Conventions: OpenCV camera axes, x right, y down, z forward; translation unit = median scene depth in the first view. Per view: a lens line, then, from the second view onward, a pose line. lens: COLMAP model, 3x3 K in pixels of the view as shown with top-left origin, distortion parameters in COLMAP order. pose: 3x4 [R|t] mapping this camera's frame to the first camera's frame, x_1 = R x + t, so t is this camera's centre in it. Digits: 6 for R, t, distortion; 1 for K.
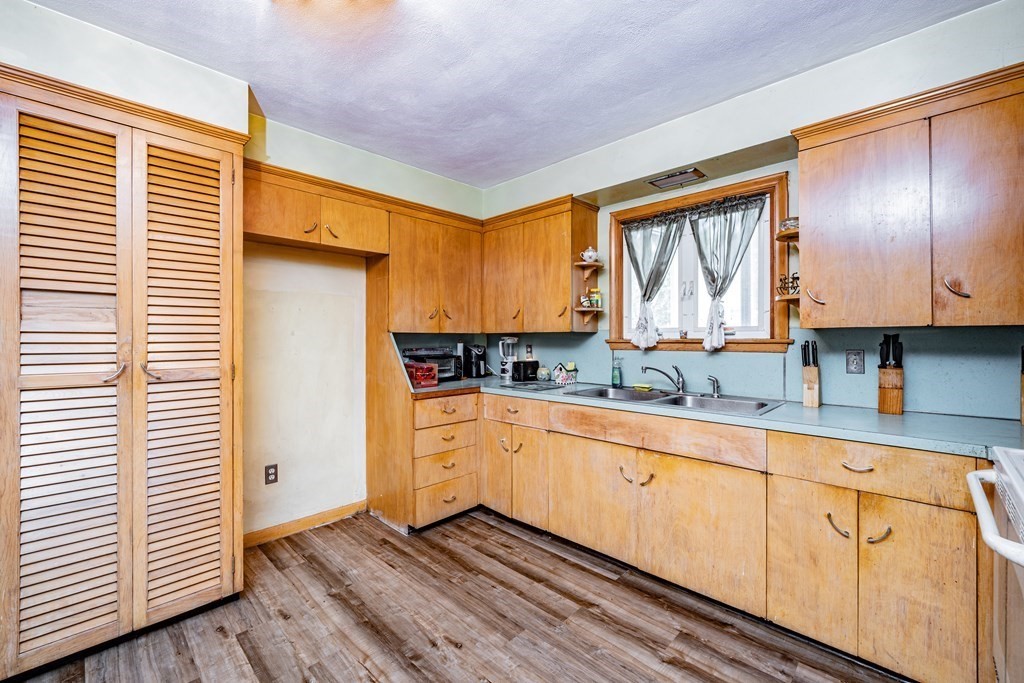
lens RADIAL K [[439.5, 0, 529.0], [0, 439.5, 337.3], [0, 0, 1]] dist [-0.001021, -0.000583]
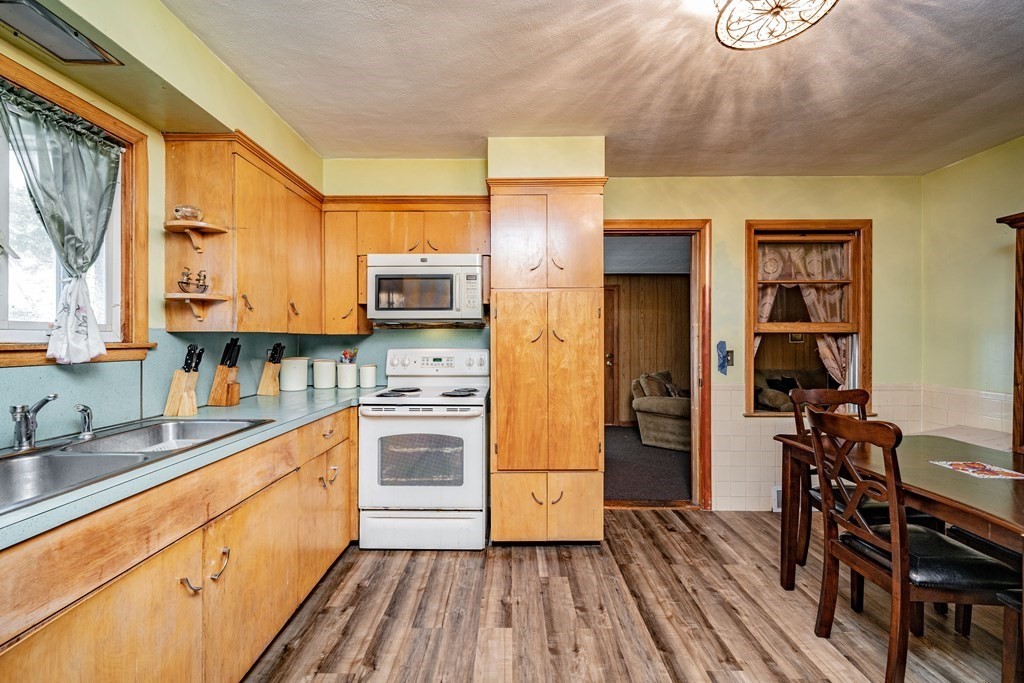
lens RADIAL K [[410.1, 0, 506.2], [0, 410.1, 341.0], [0, 0, 1]] dist [-0.000526, -0.000102]
pose [[-0.663764, 0.001718, 0.747941, -0.402644], [0.000798, 0.999998, -0.001589, 0.002416], [-0.747942, -0.000458, -0.663764, 0.966843]]
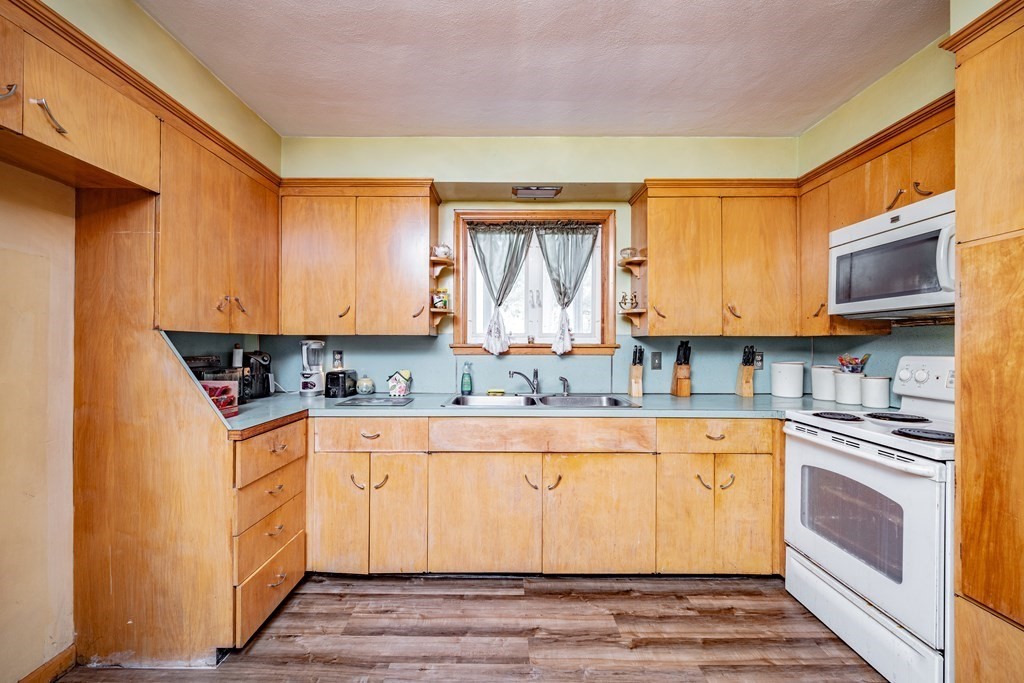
lens RADIAL K [[414.3, 0, 520.9], [0, 414.3, 342.7], [0, 0, 1]] dist [-0.000744, -0.000271]
pose [[0.719417, 0.006375, 0.694550, -0.404774], [-0.005890, 0.999978, -0.003077, 0.004590], [-0.694554, -0.001877, 0.719438, 0.326077]]
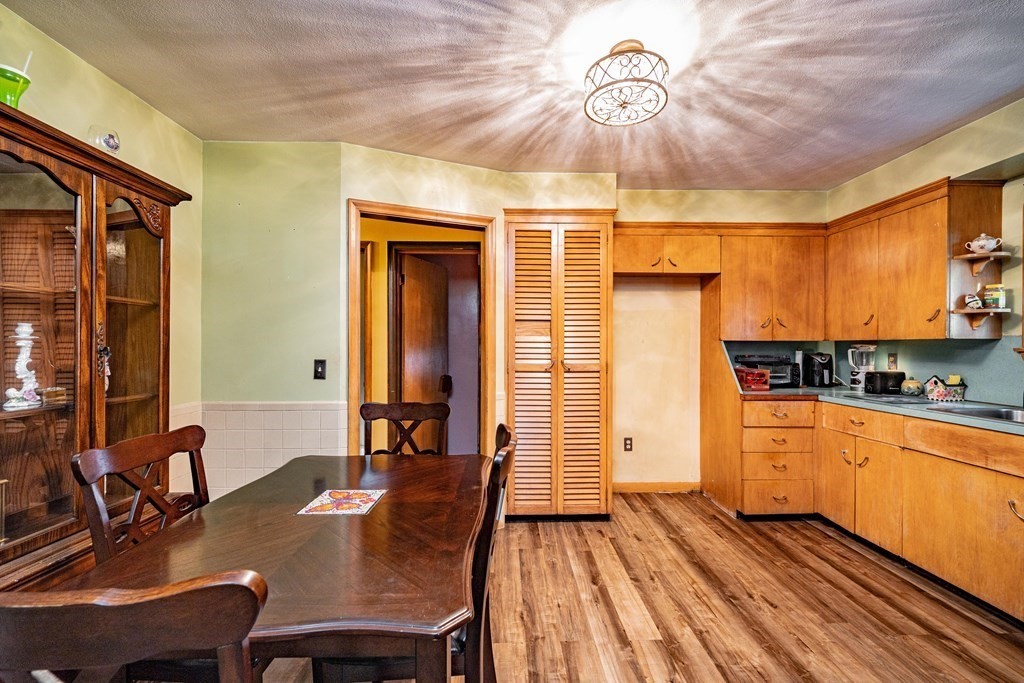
lens RADIAL K [[440.9, 0, 498.3], [0, 440.9, 346.5], [0, 0, 1]] dist [-0.000586, 0.000441]
pose [[0.693510, 0.004918, -0.720430, 0.127448], [-0.001565, 0.999985, 0.005321, -0.001223], [0.720445, -0.002563, 0.693507, -0.255954]]
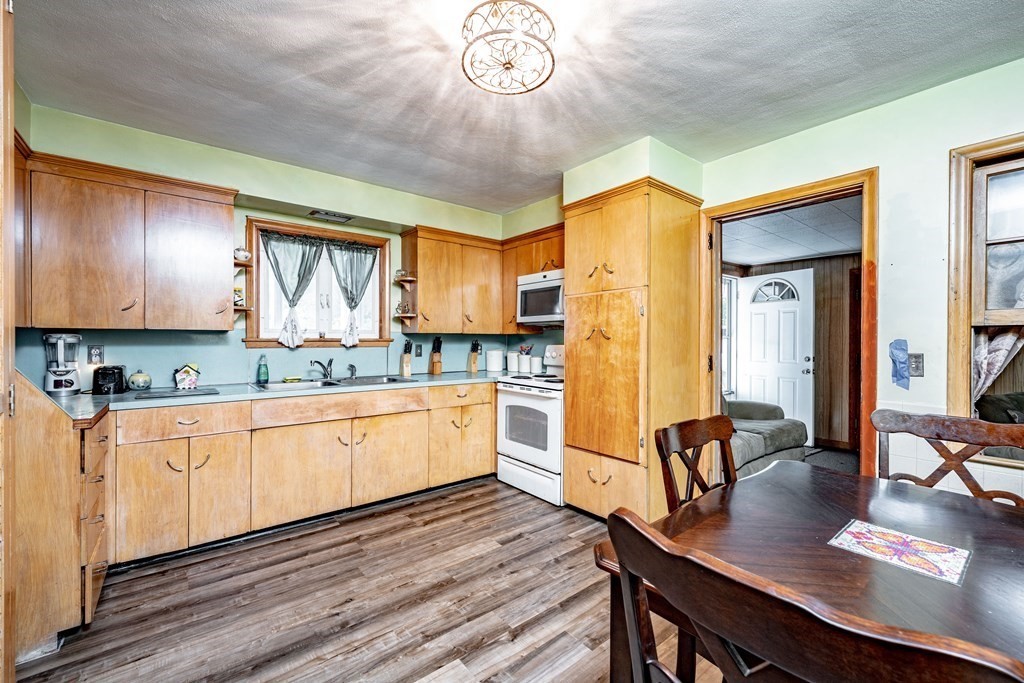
lens RADIAL K [[395.9, 0, 526.0], [0, 395.9, 341.4], [0, 0, 1]] dist [-0.000371, -0.000155]
pose [[0.109857, -0.001100, 0.993947, -0.826450], [-0.005152, 0.999985, 0.001676, 0.008492], [-0.993934, -0.005305, 0.109849, 0.303916]]
